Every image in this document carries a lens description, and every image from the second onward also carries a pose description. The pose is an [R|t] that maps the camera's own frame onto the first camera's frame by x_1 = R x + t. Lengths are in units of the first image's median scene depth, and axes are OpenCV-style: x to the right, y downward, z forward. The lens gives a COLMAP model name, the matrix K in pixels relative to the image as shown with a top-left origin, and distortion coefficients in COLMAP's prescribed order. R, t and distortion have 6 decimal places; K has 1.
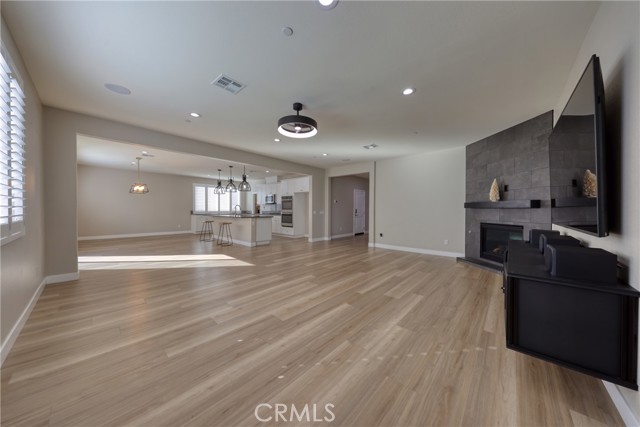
lens RADIAL K [[211.9, 0, 320.1], [0, 211.9, 209.4], [0, 0, 1]] dist [0.002493, -0.000184]
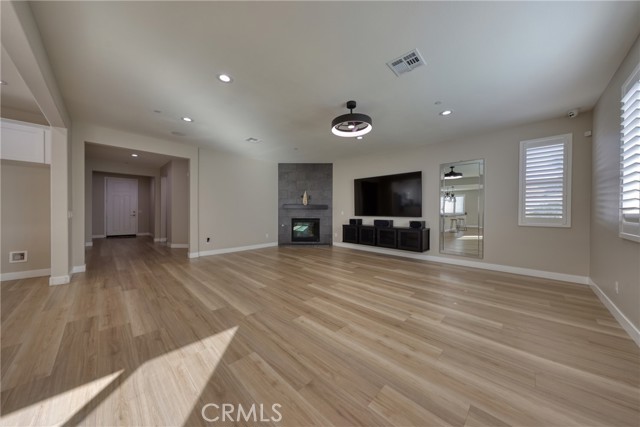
lens RADIAL K [[211.9, 0, 319.4], [0, 211.9, 214.3], [0, 0, 1]] dist [0.002493, -0.000184]
pose [[0.035206, -0.018413, 0.999210, -0.669244], [-0.007099, 0.999800, 0.018674, 0.003007], [-0.999355, -0.007751, 0.035069, 0.682950]]
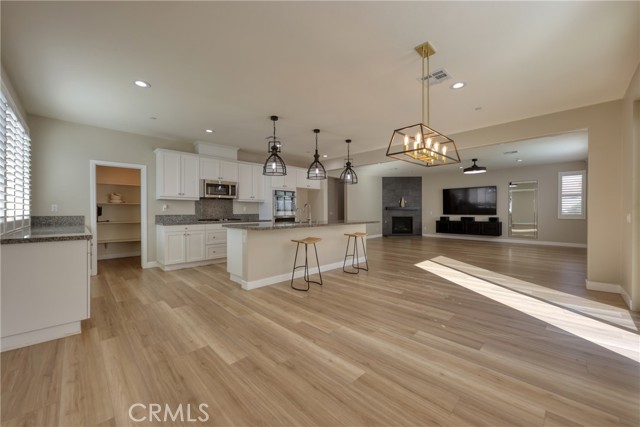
lens RADIAL K [[248.5, 0, 319.6], [0, 248.5, 213.5], [0, 0, 1]] dist [0.001373, 0.000060]
pose [[0.051876, -0.014948, 0.998542, -1.558261], [-0.000200, 0.999888, 0.014978, -0.006088], [-0.998654, -0.000976, 0.051867, 1.441565]]
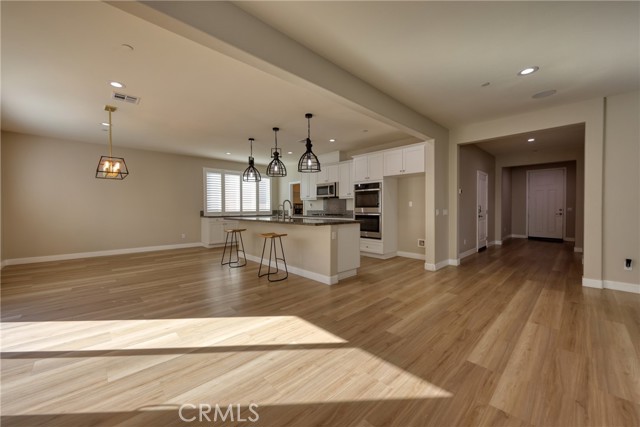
lens RADIAL K [[248.5, 0, 317.6], [0, 248.5, 209.6], [0, 0, 1]] dist [0.001373, 0.000060]
pose [[0.996952, -0.009340, -0.077452, -0.397260], [0.009670, 0.999946, 0.003880, 0.004116], [0.077412, -0.004617, 0.996989, 0.557886]]
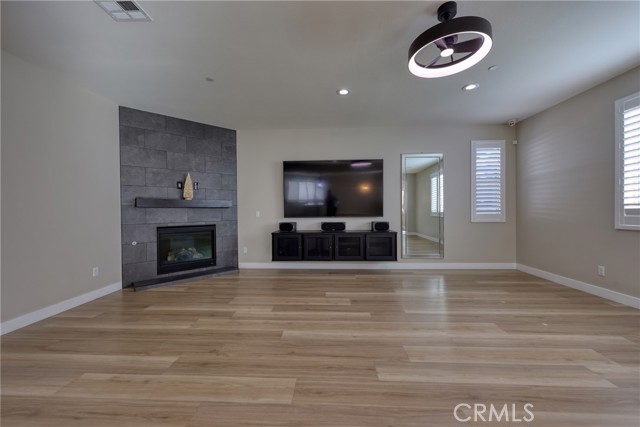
lens RADIAL K [[248.5, 0, 318.8], [0, 248.5, 211.7], [0, 0, 1]] dist [0.001373, 0.000060]
pose [[-0.635052, -0.002138, 0.772466, -0.234585], [0.004276, 0.999971, 0.006283, 0.005707], [-0.772457, 0.007294, -0.635025, 1.010600]]
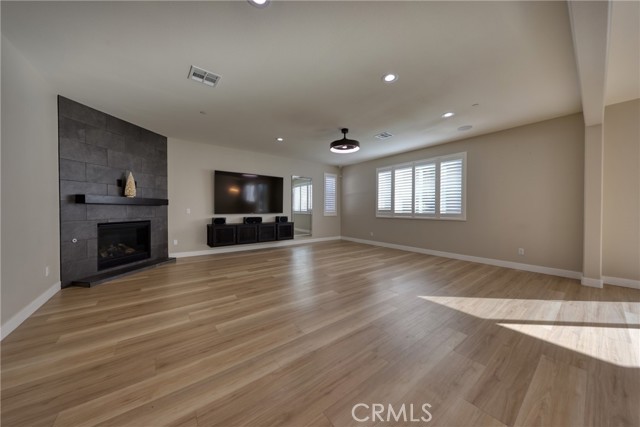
lens RADIAL K [[211.9, 0, 319.0], [0, 211.9, 210.8], [0, 0, 1]] dist [0.002493, -0.000184]
pose [[-0.983732, -0.009085, 0.179414, -0.115462], [-0.008054, 0.999947, 0.006477, 0.006714], [-0.179463, 0.004927, -0.983752, 1.439927]]
